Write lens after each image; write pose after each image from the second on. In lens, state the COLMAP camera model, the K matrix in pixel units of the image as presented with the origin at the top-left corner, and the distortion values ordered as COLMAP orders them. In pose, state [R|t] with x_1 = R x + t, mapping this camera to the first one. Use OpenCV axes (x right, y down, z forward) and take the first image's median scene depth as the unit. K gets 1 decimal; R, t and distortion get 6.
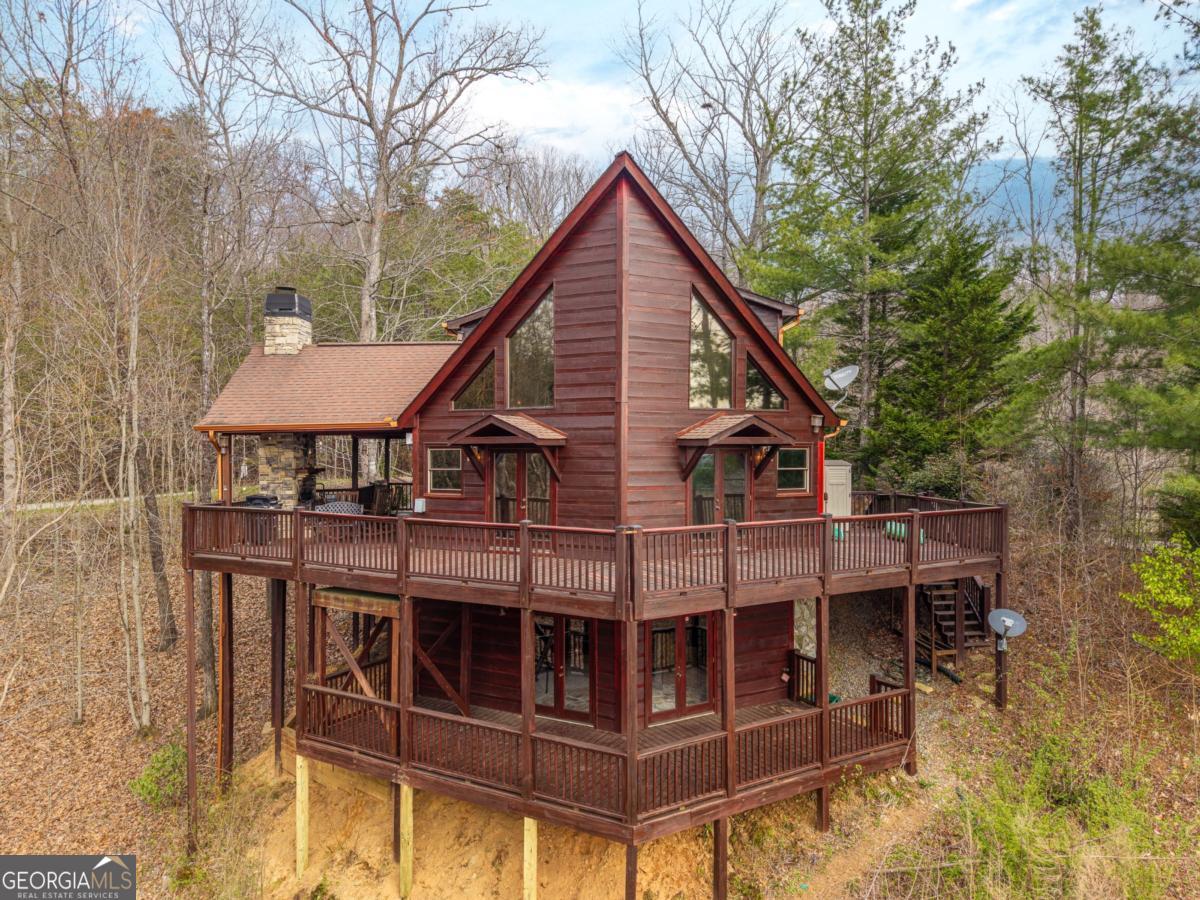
lens RADIAL K [[830.5, 0, 605.8], [0, 830.5, 450.0], [0, 0, 1]] dist [0.003442, -0.002212]
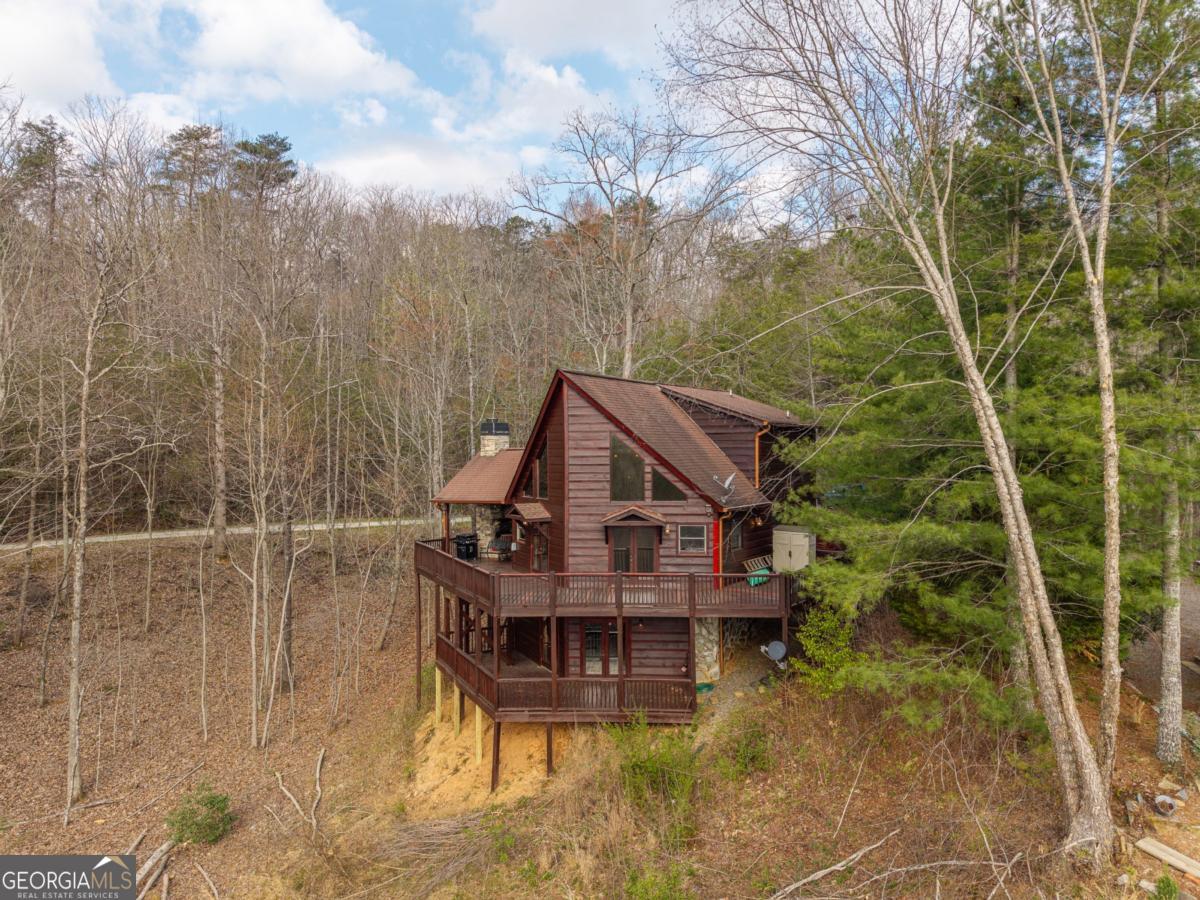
lens RADIAL K [[830.5, 0, 605.8], [0, 830.5, 450.0], [0, 0, 1]] dist [0.003442, -0.002212]
pose [[0.813571, -0.006091, -0.581434, 1.028345], [0.011126, 0.999925, 0.005093, -0.157817], [0.581360, -0.010613, 0.813578, -0.387130]]
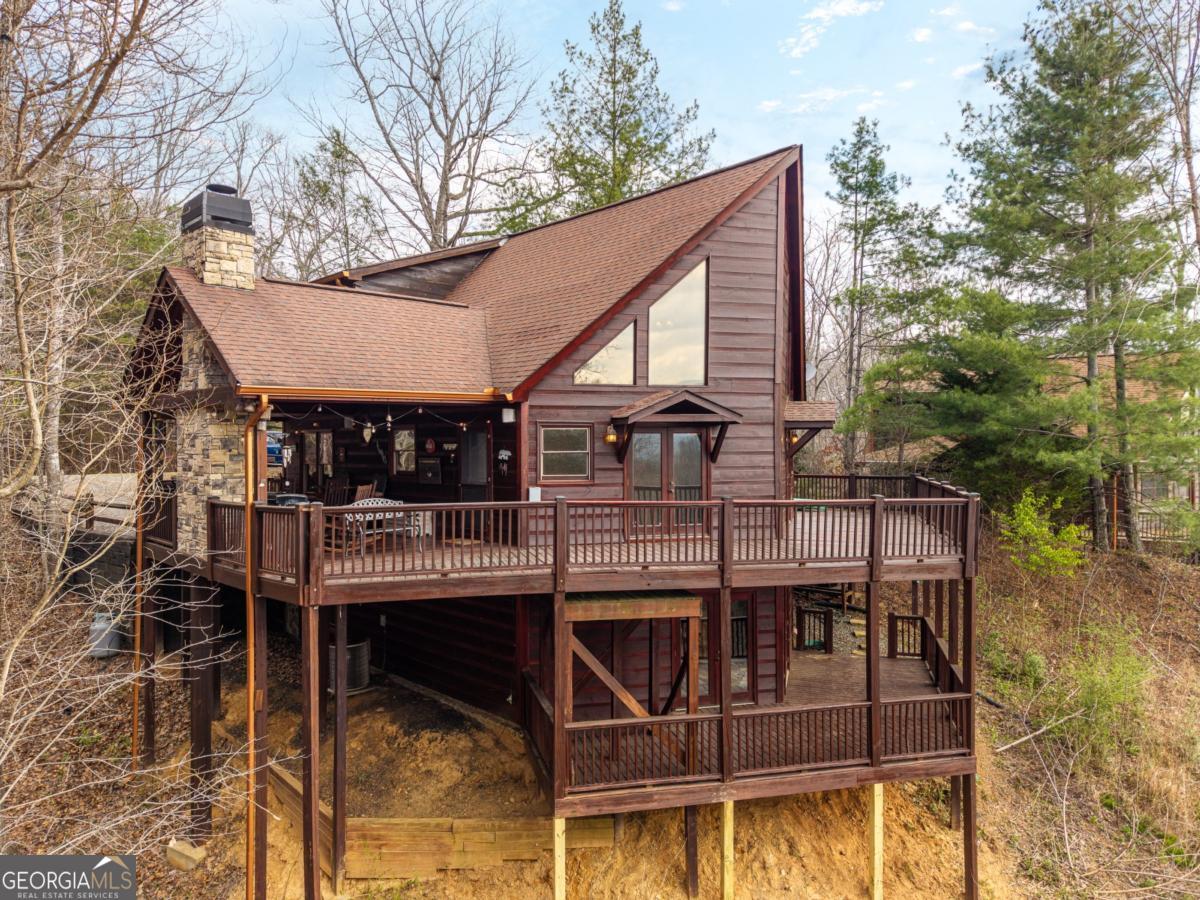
lens RADIAL K [[830.5, 0, 605.8], [0, 830.5, 450.0], [0, 0, 1]] dist [0.003442, -0.002212]
pose [[0.720779, -0.004598, 0.693149, -0.747744], [0.000992, 0.999984, 0.005602, 0.016591], [-0.693164, -0.003350, 0.720772, 0.352022]]
